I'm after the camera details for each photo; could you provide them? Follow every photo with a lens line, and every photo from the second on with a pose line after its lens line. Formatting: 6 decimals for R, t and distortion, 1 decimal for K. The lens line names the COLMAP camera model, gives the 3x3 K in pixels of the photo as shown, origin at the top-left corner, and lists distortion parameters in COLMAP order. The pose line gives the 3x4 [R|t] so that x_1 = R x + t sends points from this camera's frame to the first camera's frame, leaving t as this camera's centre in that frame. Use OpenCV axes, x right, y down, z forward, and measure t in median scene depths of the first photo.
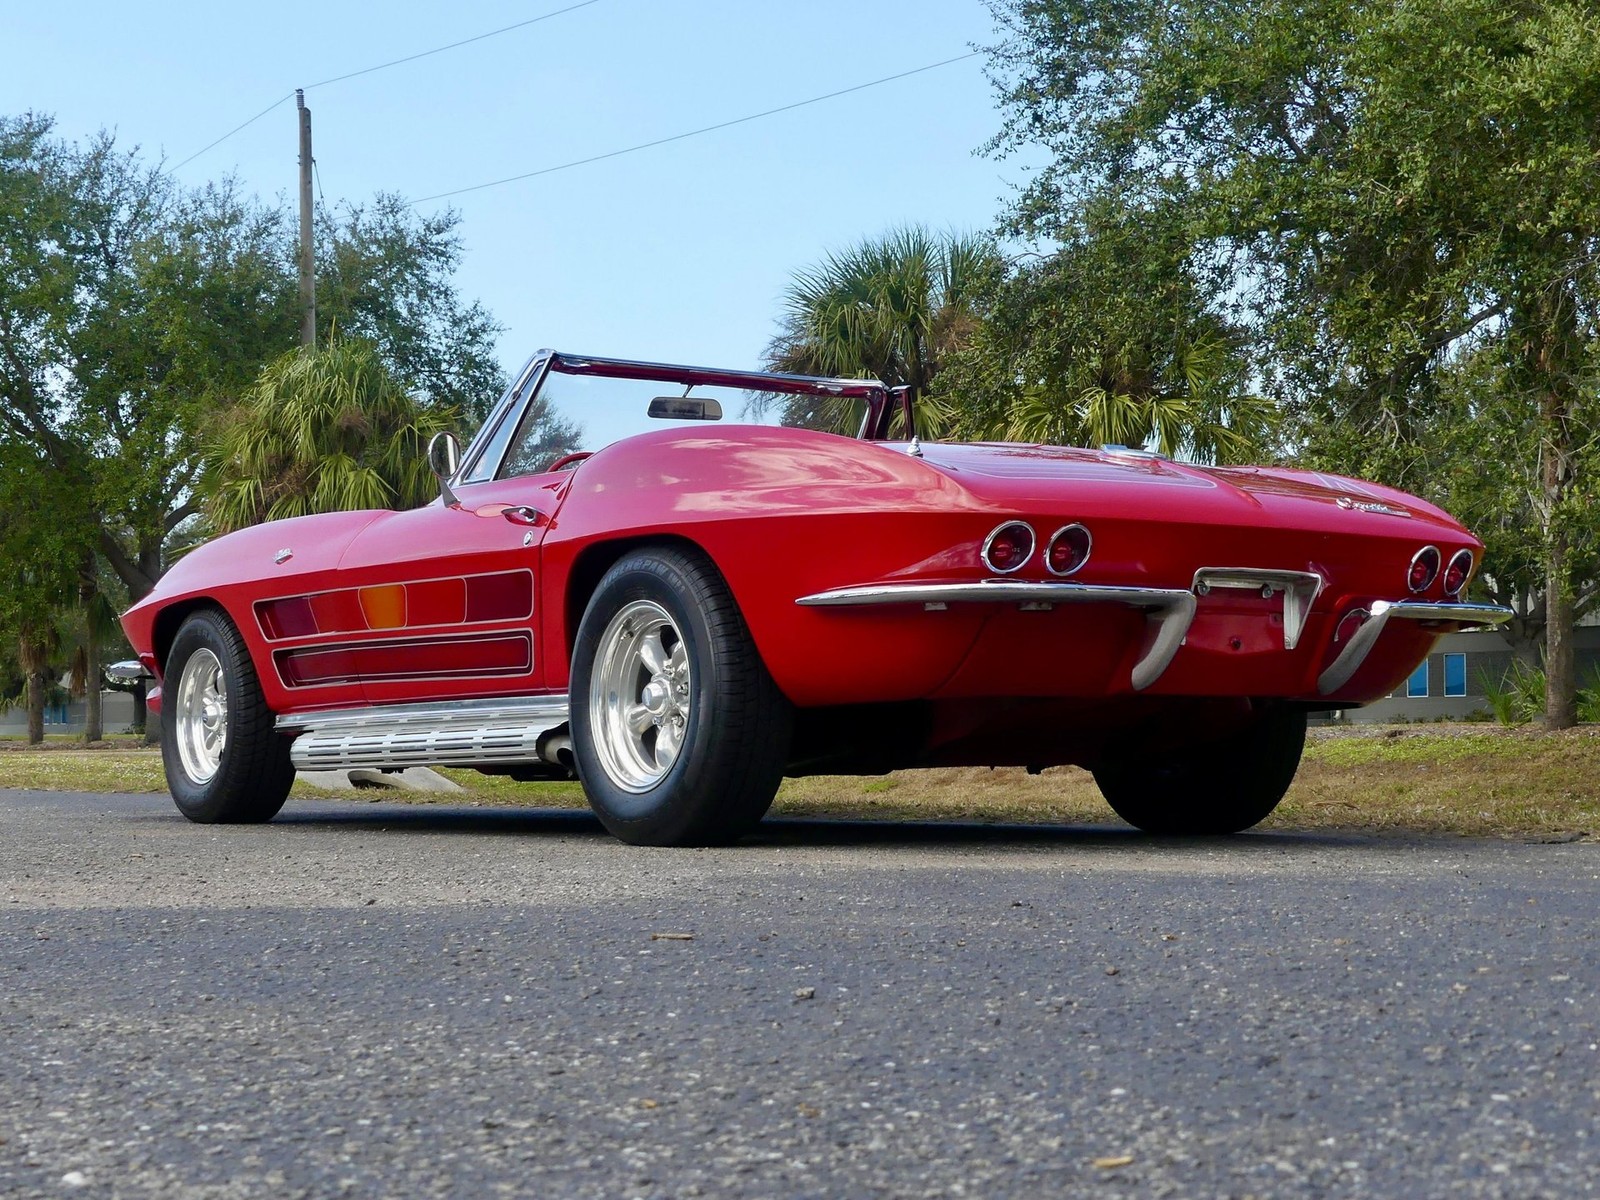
lens RADIAL K [[3366.1, 0, 771.0], [0, 3366.1, 490.7], [0, 0, 1]] dist [0.050618, 0.046748]
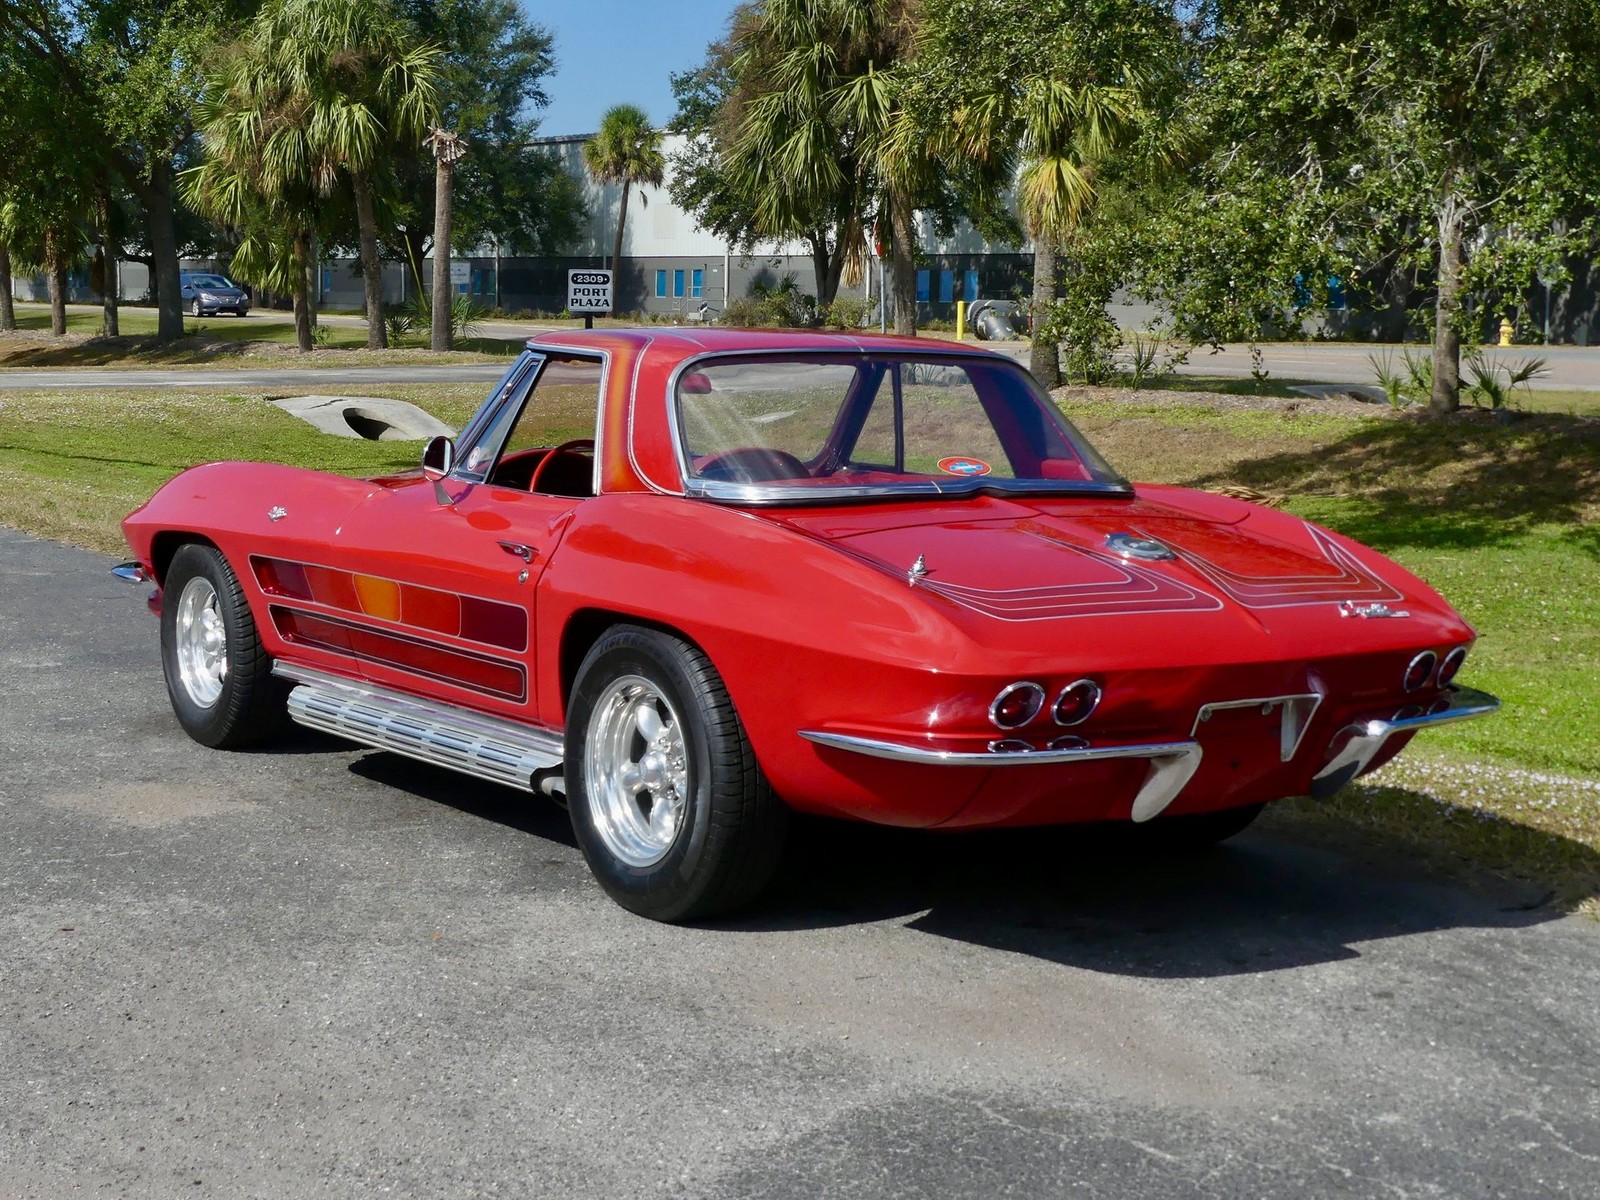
lens RADIAL K [[2938.7, 0, 818.2], [0, 2938.7, 595.6], [0, 0, 1]] dist [-0.003623, 0.146290]
pose [[0.999138, 0.018077, 0.037376, -0.014590], [-0.024993, 0.980729, 0.193769, -0.128570], [-0.033153, -0.194536, 0.980335, 0.118838]]
